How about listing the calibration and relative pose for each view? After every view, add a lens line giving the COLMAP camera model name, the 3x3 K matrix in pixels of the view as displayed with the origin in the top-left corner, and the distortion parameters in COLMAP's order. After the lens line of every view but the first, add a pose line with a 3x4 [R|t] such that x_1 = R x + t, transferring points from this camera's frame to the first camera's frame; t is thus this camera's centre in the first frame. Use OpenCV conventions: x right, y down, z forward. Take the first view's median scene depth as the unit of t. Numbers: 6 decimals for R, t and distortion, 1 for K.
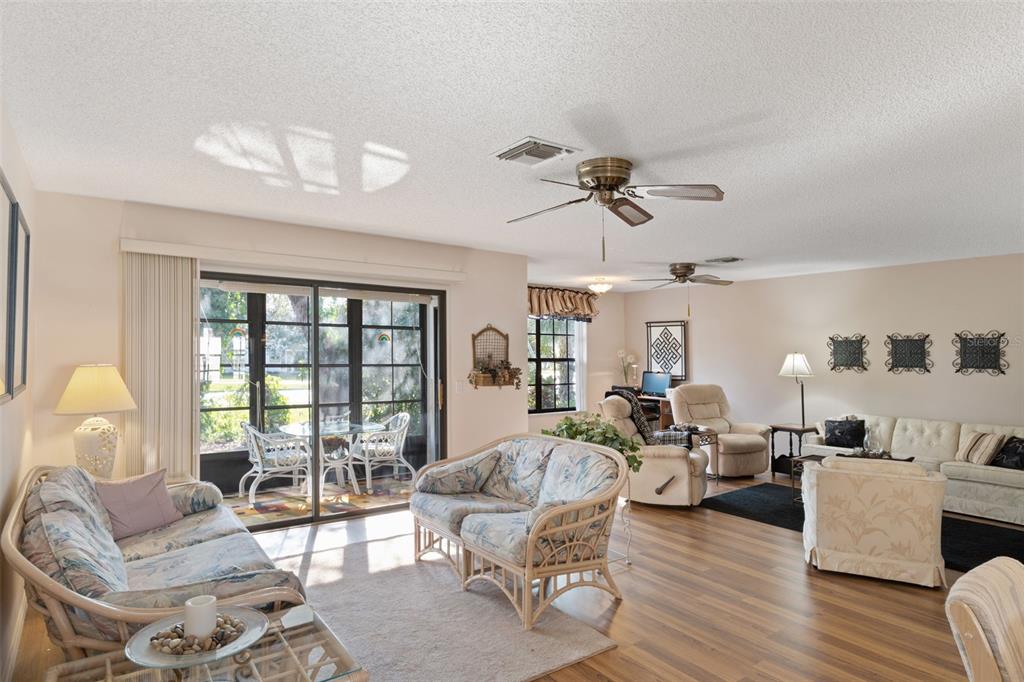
lens RADIAL K [[574.0, 0, 496.9], [0, 574.0, 325.8], [0, 0, 1]] dist [-0.002631, -0.005131]
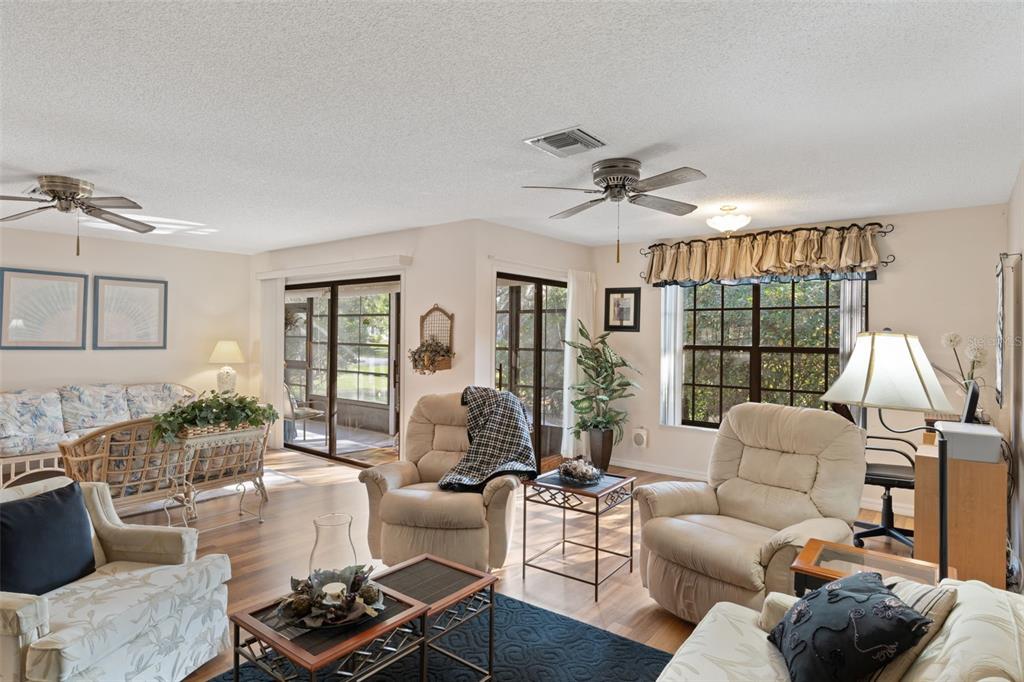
lens RADIAL K [[550.9, 0, 509.1], [0, 550.9, 337.1], [0, 0, 1]] dist [0.001734, 0.001109]
pose [[0.283822, -0.002592, -0.958873, 0.840116], [0.035870, 0.999325, 0.007916, 0.045677], [0.958206, -0.036641, 0.283724, 0.826452]]
